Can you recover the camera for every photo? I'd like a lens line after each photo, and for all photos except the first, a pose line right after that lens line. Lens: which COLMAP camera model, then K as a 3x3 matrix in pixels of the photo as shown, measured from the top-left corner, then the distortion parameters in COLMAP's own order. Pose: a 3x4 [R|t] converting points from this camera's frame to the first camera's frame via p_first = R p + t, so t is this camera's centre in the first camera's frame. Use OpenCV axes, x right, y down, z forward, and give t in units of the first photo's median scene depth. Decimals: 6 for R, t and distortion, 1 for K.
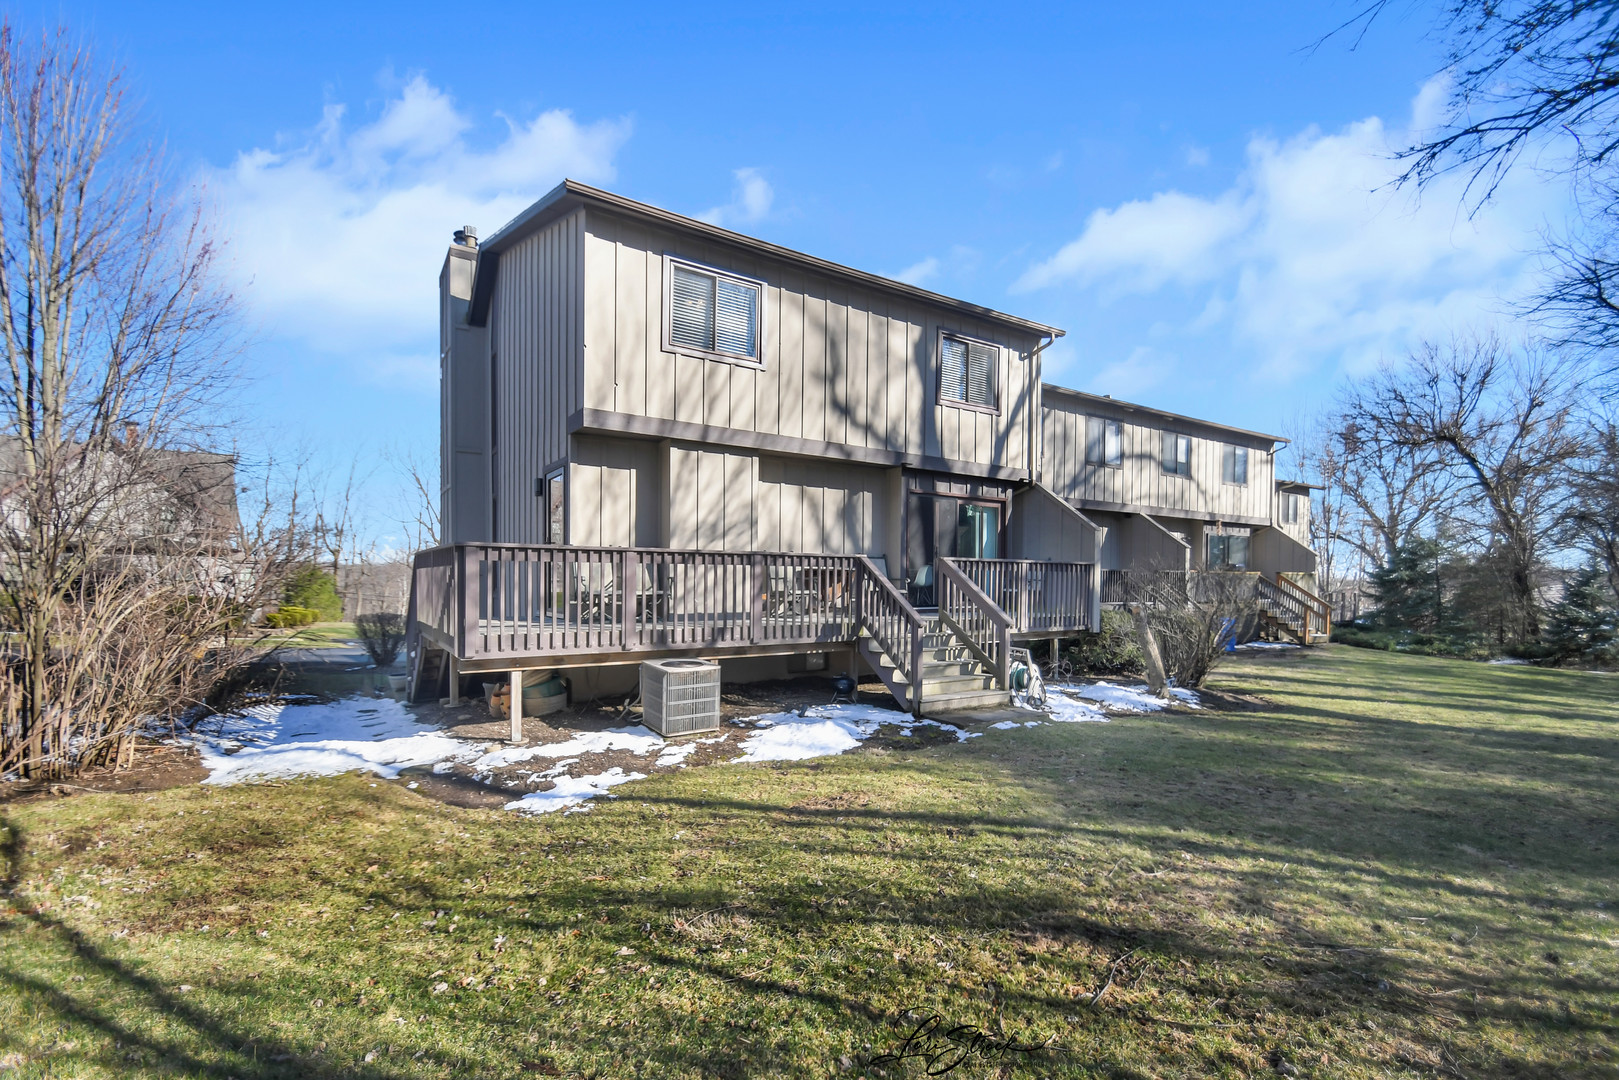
lens RADIAL K [[727.5, 0, 809.9], [0, 727.5, 599.4], [0, 0, 1]] dist [0.000815, 0.000159]
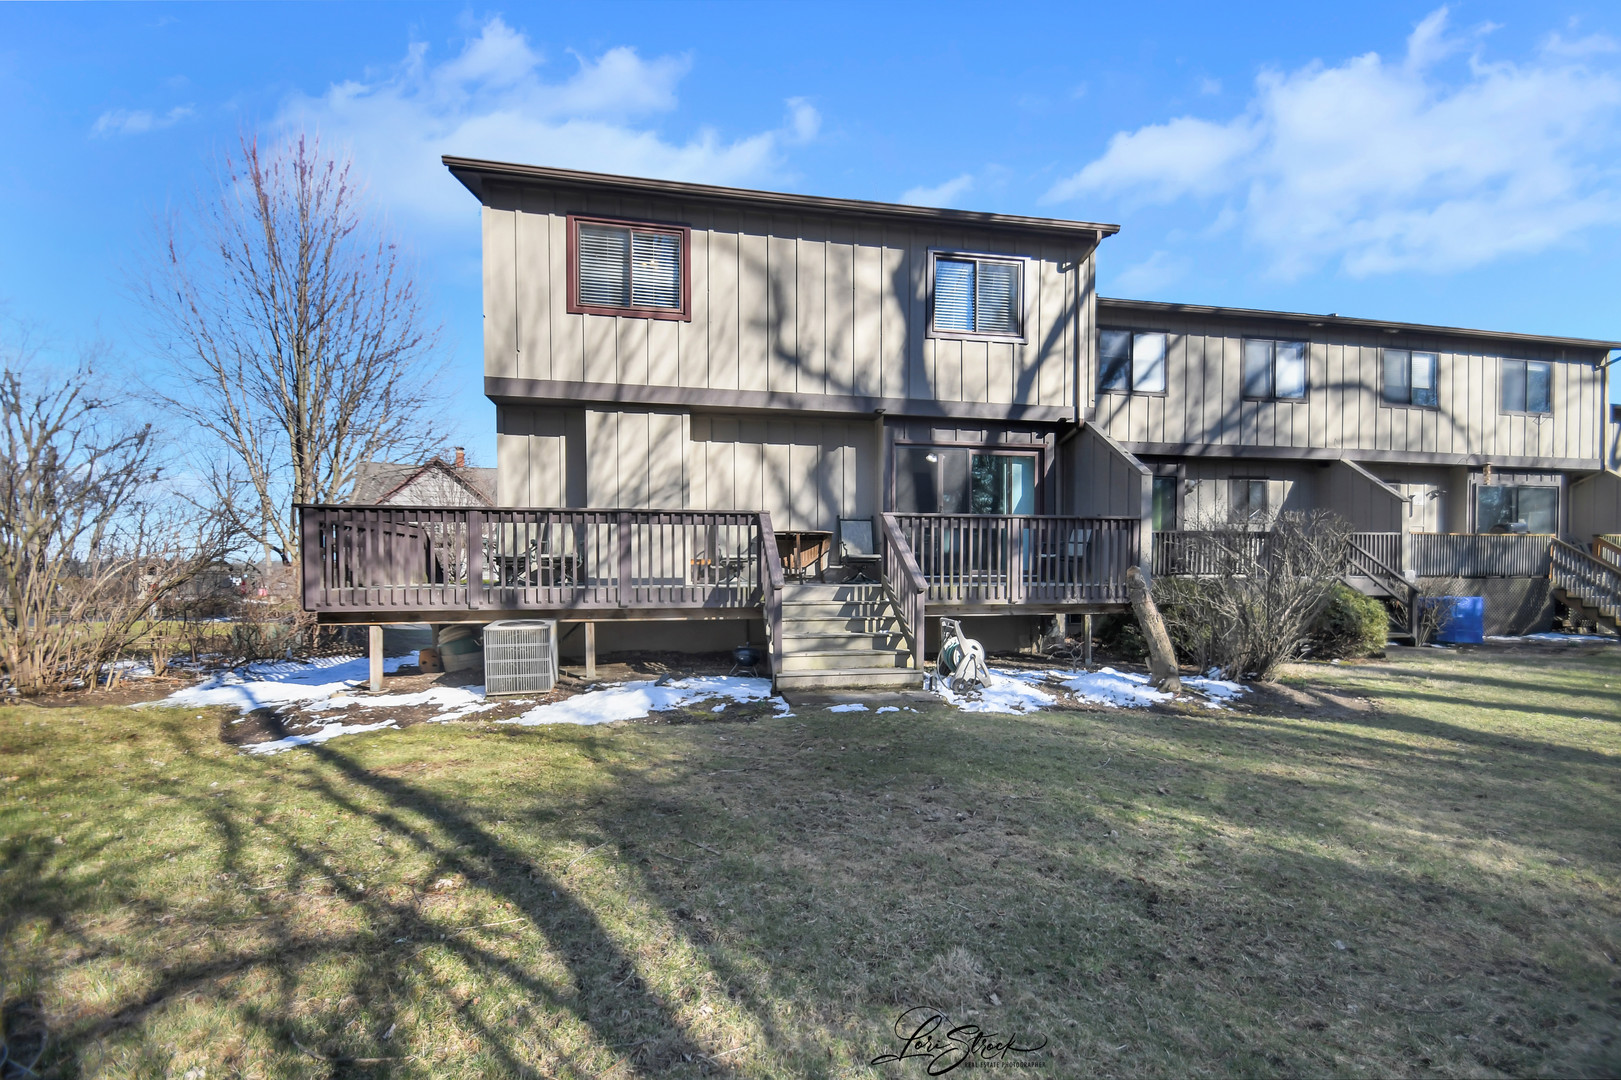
lens RADIAL K [[699.2, 0, 811.7], [0, 699.2, 589.0], [0, 0, 1]] dist [0.014182, -0.014976]
pose [[0.924135, -0.001538, -0.382064, 0.379727], [-0.000116, 0.999991, -0.004307, 0.032104], [0.382067, 0.004025, 0.924126, 0.193345]]
